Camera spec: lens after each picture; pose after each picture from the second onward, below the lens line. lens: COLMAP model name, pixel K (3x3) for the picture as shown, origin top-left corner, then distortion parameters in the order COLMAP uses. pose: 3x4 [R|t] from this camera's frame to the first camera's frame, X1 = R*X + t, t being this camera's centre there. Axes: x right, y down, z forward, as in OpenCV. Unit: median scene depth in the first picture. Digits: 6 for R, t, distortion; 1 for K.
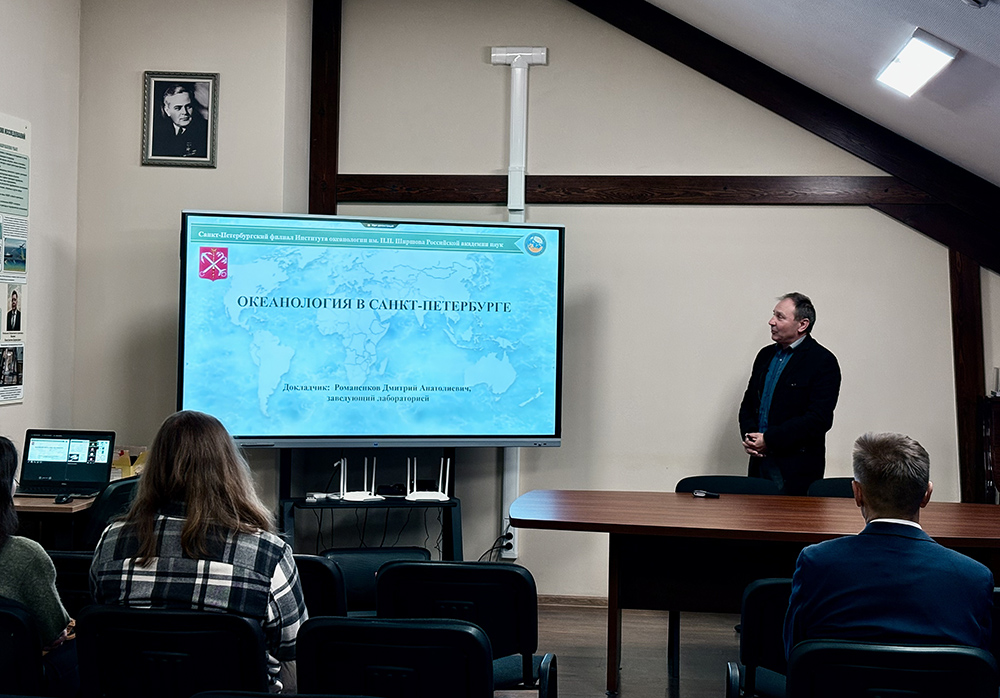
lens RADIAL K [[1651.8, 0, 502.6], [0, 1651.8, 281.3], [0, 0, 1]] dist [0.129588, -0.123499]
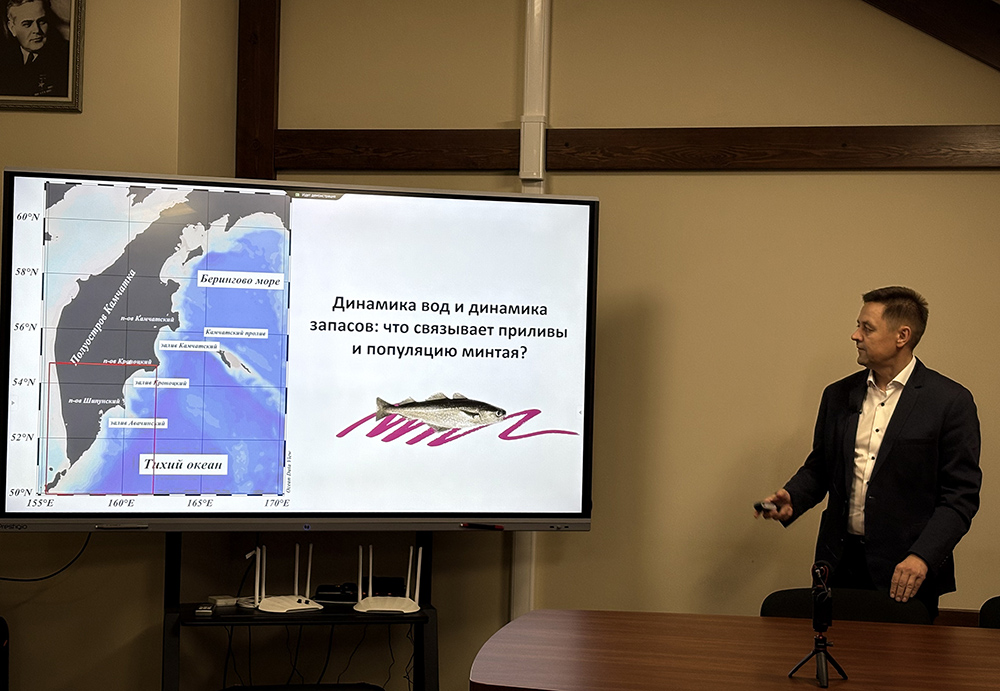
lens RADIAL K [[1583.0, 0, 500.0], [0, 1583.0, 345.5], [0, 0, 1]] dist [0.206183, -0.858391]
pose [[0.997798, 0.005831, -0.066066, 0.040432], [-0.004539, 0.999796, 0.019694, 0.012806], [0.066167, -0.019351, 0.997621, 0.359882]]
